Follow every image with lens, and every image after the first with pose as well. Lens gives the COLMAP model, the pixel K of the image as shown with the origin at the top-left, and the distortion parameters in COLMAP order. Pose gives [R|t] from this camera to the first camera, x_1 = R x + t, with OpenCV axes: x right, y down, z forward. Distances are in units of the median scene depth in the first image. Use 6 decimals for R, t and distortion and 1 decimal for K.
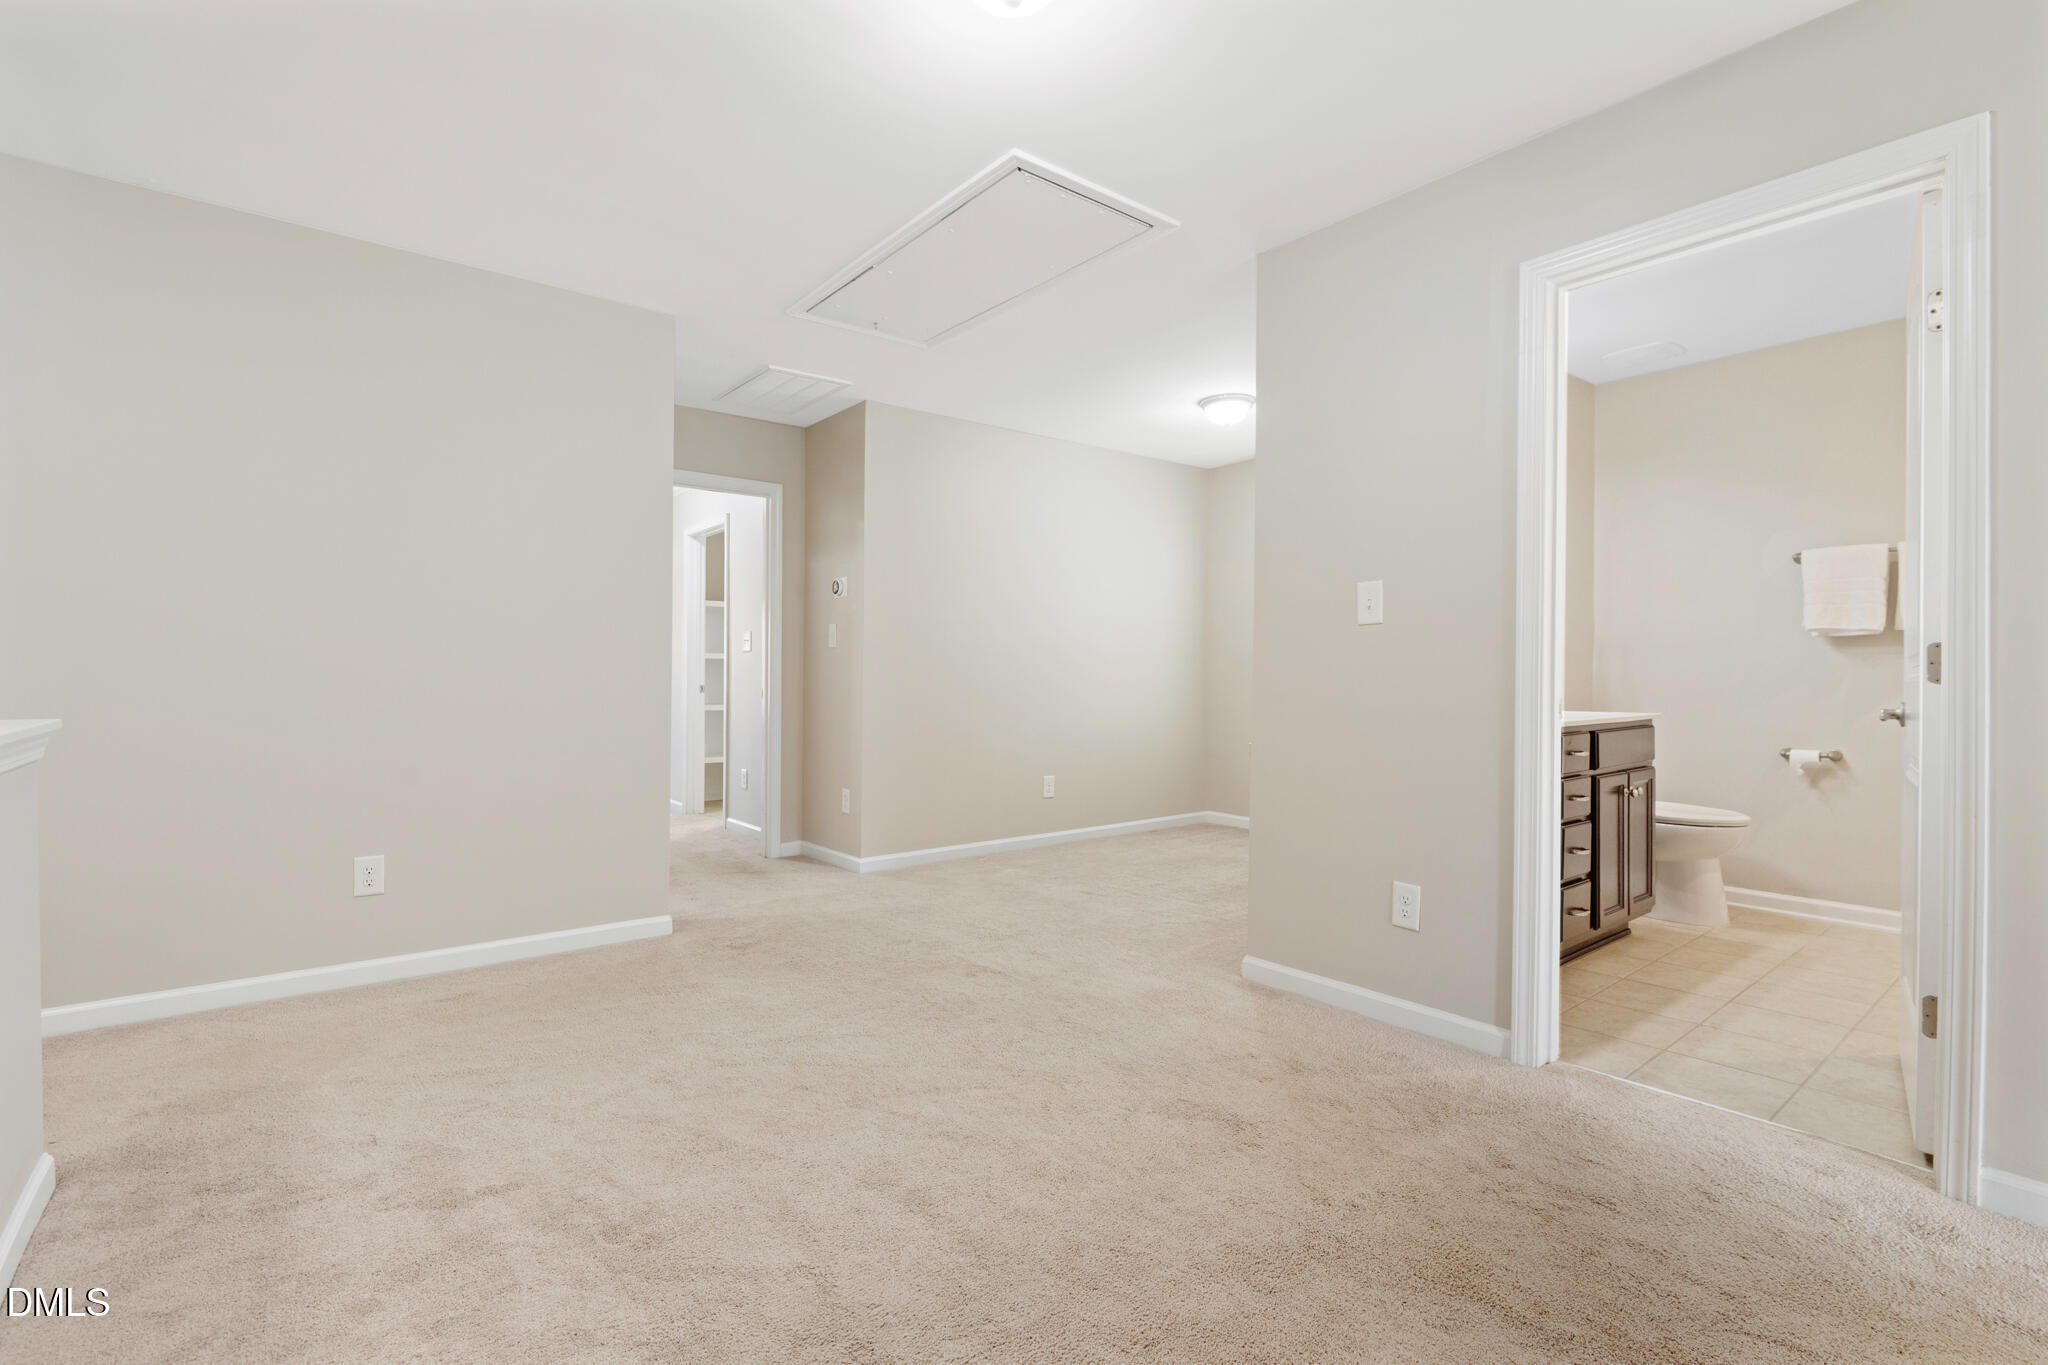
lens RADIAL K [[944.8, 0, 1029.3], [0, 944.8, 680.2], [0, 0, 1]] dist [0.005319, -0.006110]
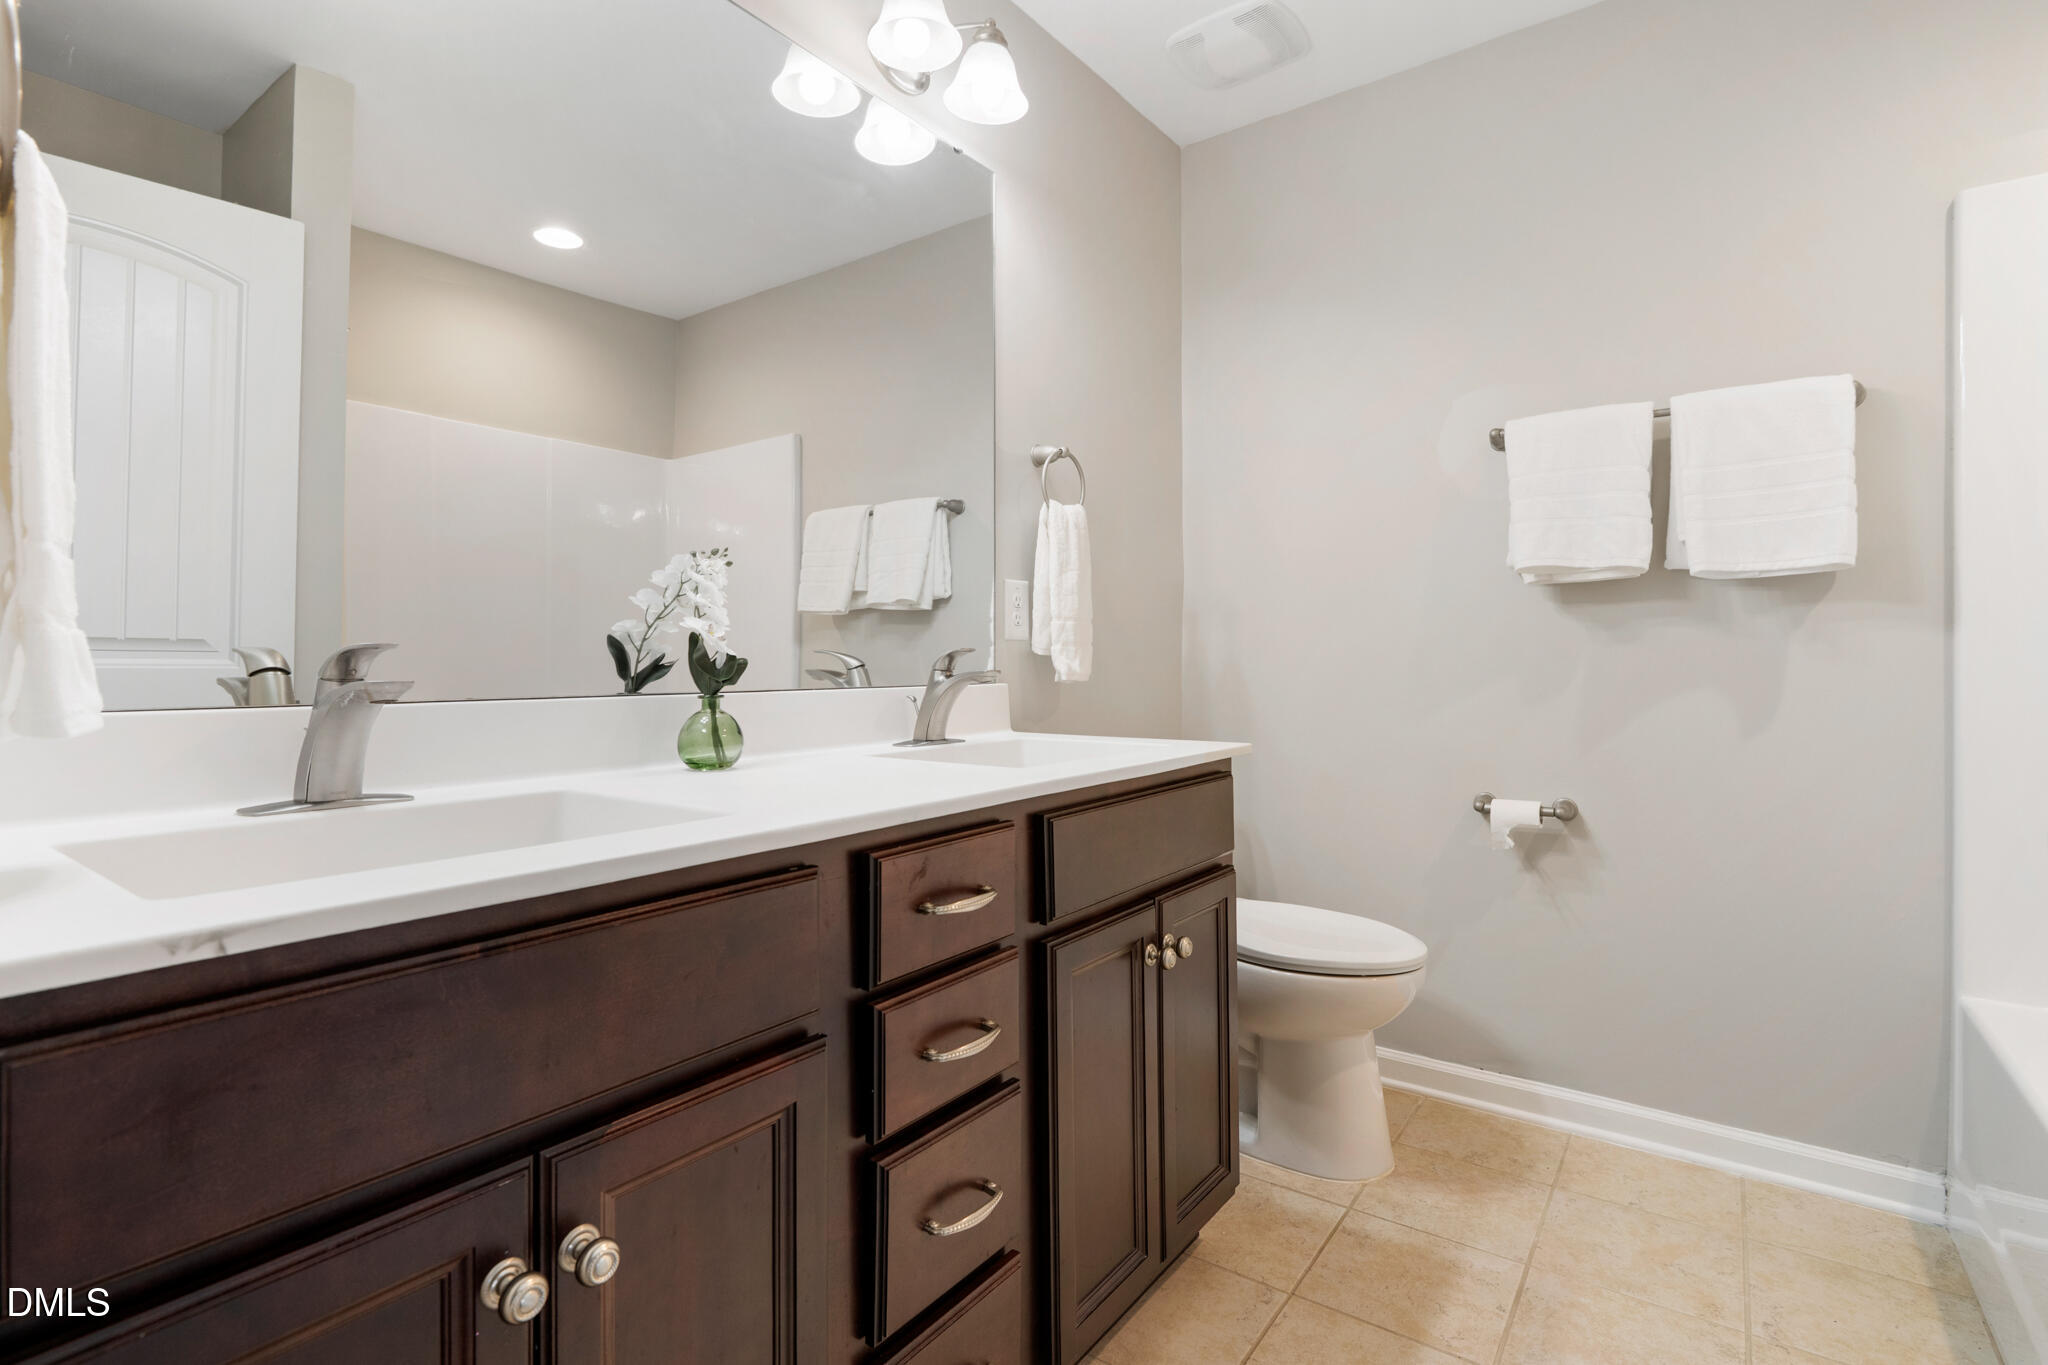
lens RADIAL K [[944.8, 0, 1029.3], [0, 944.8, 680.2], [0, 0, 1]] dist [0.005319, -0.006110]
pose [[0.966645, -0.009857, 0.255930, 0.432910], [0.008435, 0.999942, 0.006652, 0.002153], [-0.255980, -0.004271, 0.966673, 0.570884]]
